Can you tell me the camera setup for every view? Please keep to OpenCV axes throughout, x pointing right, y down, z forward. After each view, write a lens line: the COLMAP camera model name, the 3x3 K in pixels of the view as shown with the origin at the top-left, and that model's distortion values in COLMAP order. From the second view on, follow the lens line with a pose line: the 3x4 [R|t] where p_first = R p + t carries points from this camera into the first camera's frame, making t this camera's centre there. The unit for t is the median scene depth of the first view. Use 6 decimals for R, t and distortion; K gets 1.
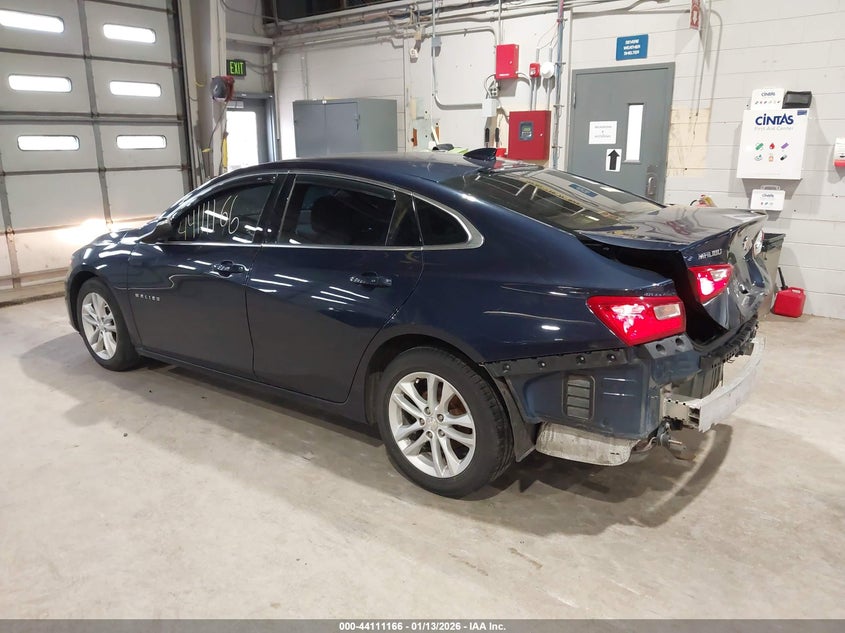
lens RADIAL K [[676.7, 0, 422.5], [0, 676.7, 316.5], [0, 0, 1]] dist [0.000022, -0.000505]
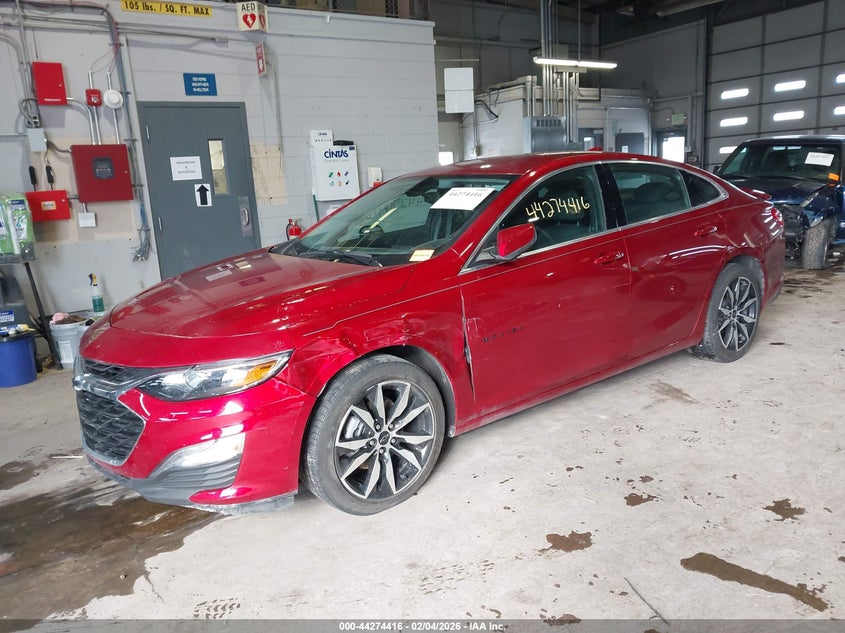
lens RADIAL K [[676.7, 0, 422.5], [0, 676.7, 316.5], [0, 0, 1]] dist [0.000022, -0.000505]
pose [[0.269293, -0.207375, 0.940466, -0.599781], [0.291779, 0.948212, 0.125535, -0.094475], [-0.917794, 0.240603, 0.315855, 0.439857]]
